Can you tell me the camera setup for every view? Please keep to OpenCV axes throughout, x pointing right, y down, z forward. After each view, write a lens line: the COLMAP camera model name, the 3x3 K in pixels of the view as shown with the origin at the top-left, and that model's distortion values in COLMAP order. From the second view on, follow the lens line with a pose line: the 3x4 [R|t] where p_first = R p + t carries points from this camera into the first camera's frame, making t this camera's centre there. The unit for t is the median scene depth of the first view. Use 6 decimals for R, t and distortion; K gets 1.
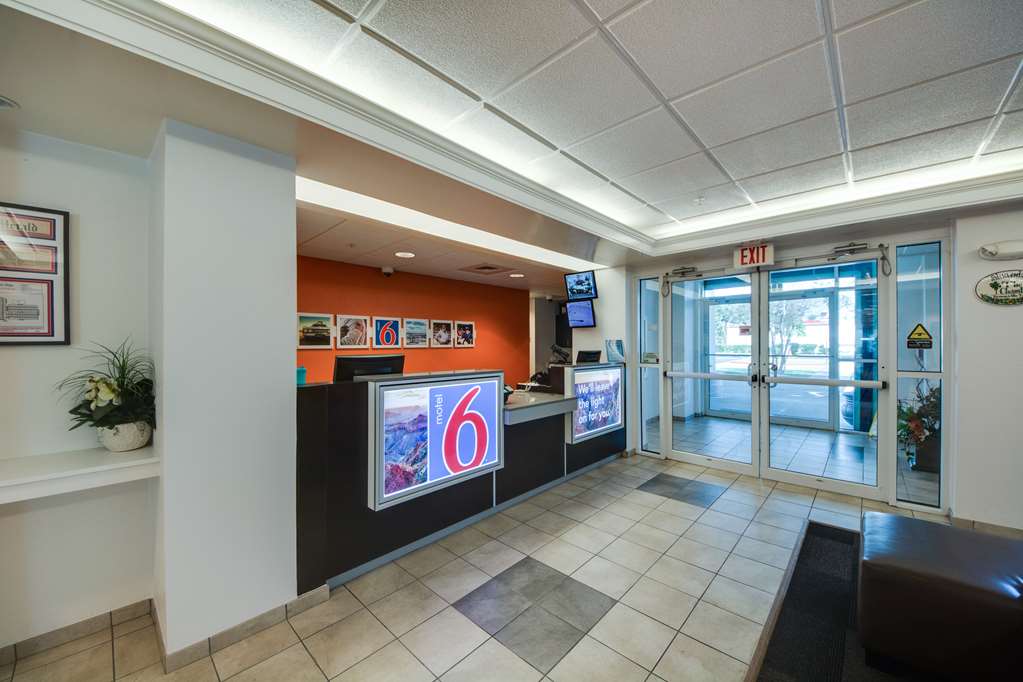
lens RADIAL K [[378.8, 0, 519.8], [0, 378.8, 343.6], [0, 0, 1]] dist [-0.002297, -0.000599]
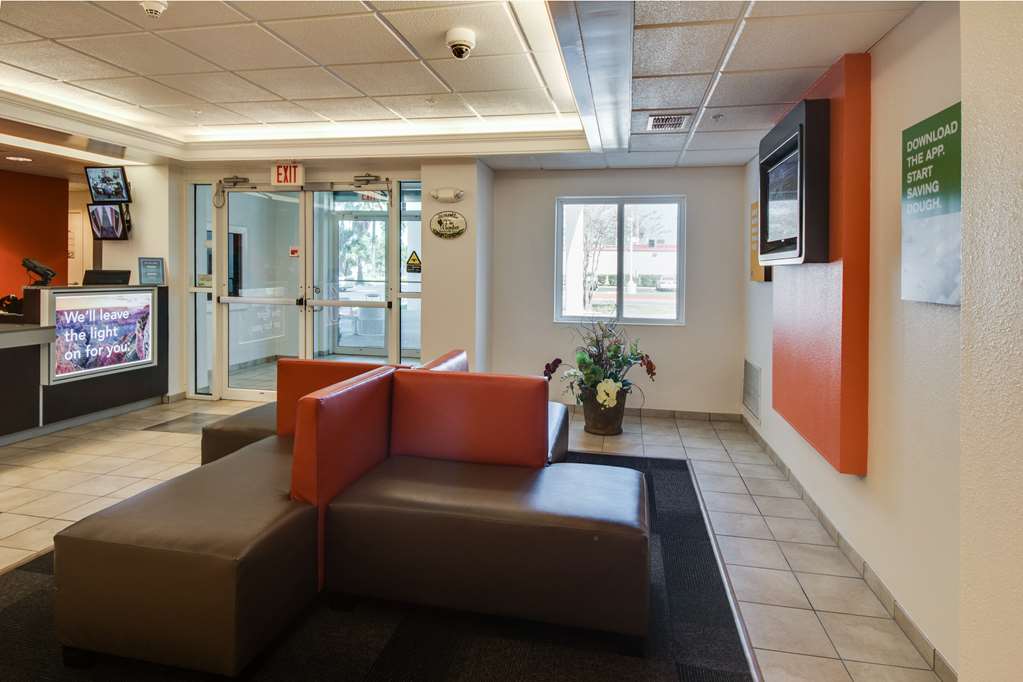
lens RADIAL K [[567.0, 0, 503.9], [0, 567.0, 277.5], [0, 0, 1]] dist [0.004243, -0.003719]
pose [[0.845787, 0.012692, 0.533369, 0.287222], [-0.022816, 0.999663, 0.012392, 0.000807], [-0.533032, -0.022650, 0.845792, -0.483041]]
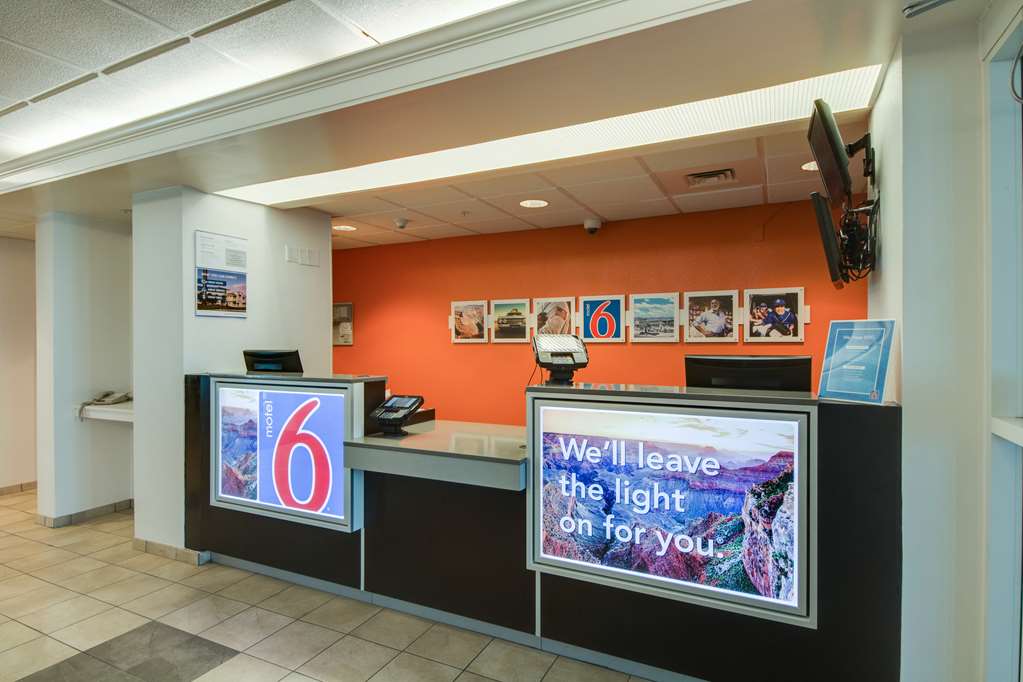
lens RADIAL K [[567.0, 0, 514.1], [0, 567.0, 343.0], [0, 0, 1]] dist [0.004243, -0.003719]
pose [[0.265217, 0.009553, -0.964142, 0.707314], [0.007369, 0.999902, 0.011935, -0.000615], [0.964161, -0.010270, 0.265120, 0.759252]]
